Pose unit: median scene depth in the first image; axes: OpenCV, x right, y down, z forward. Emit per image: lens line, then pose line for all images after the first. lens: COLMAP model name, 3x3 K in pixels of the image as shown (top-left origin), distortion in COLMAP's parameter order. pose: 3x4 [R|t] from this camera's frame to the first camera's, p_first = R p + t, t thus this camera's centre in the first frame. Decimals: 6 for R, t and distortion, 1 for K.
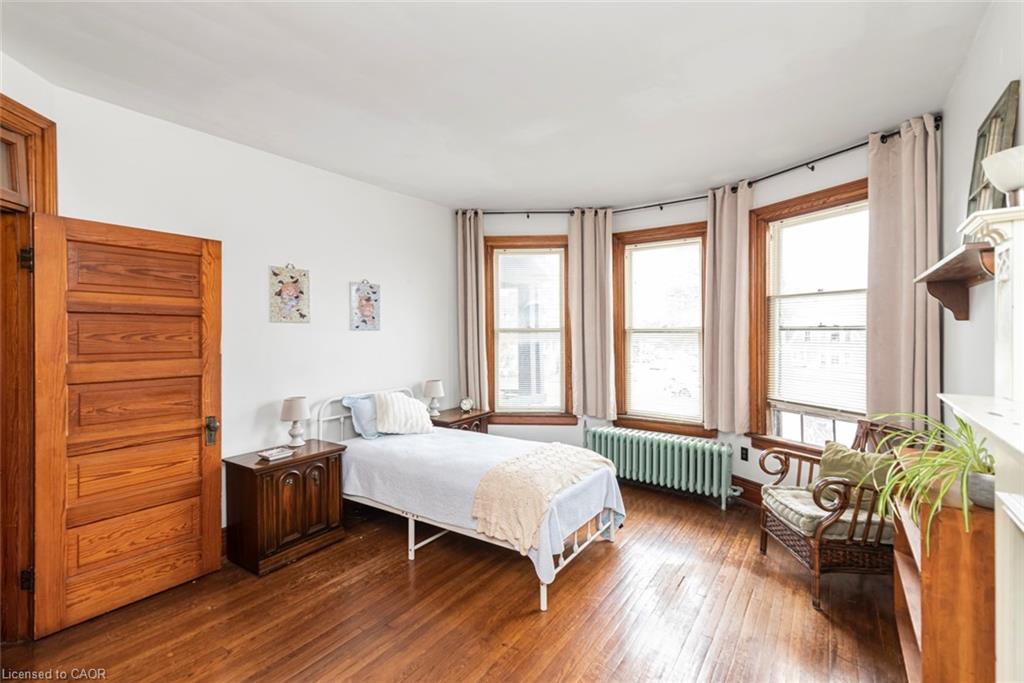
lens RADIAL K [[463.6, 0, 512.4], [0, 463.6, 337.3], [0, 0, 1]] dist [0.013113, -0.000187]
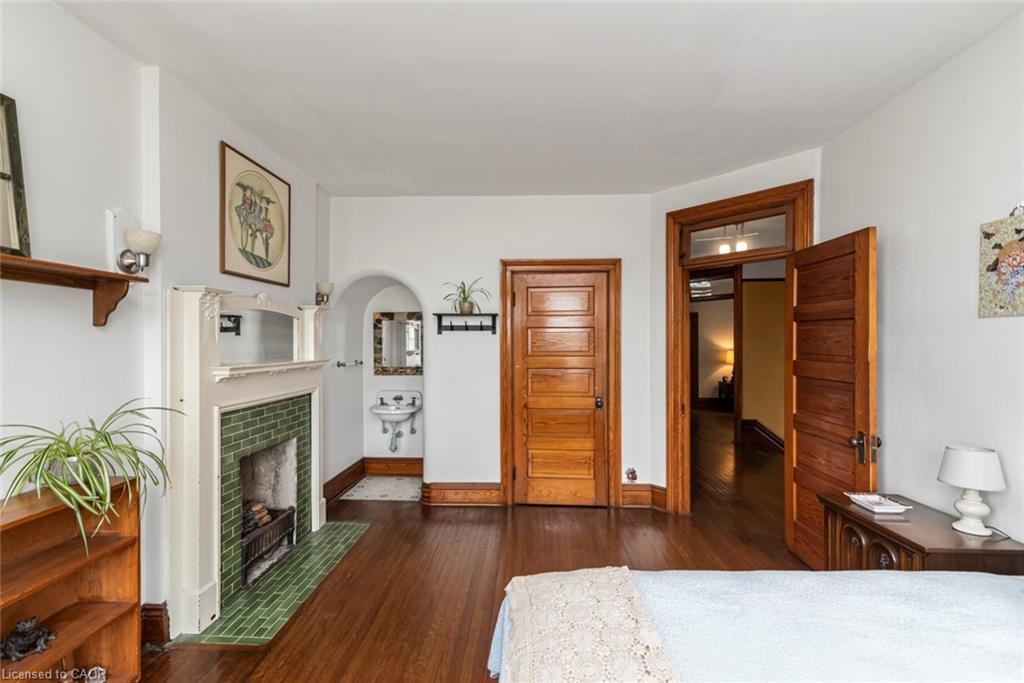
lens RADIAL K [[463.6, 0, 504.8], [0, 463.6, 343.6], [0, 0, 1]] dist [0.013113, -0.000187]
pose [[-0.856660, 0.003884, -0.515867, 0.326450], [-0.004629, 0.999874, 0.015214, -0.005128], [0.515861, 0.015421, -0.856534, 1.209995]]
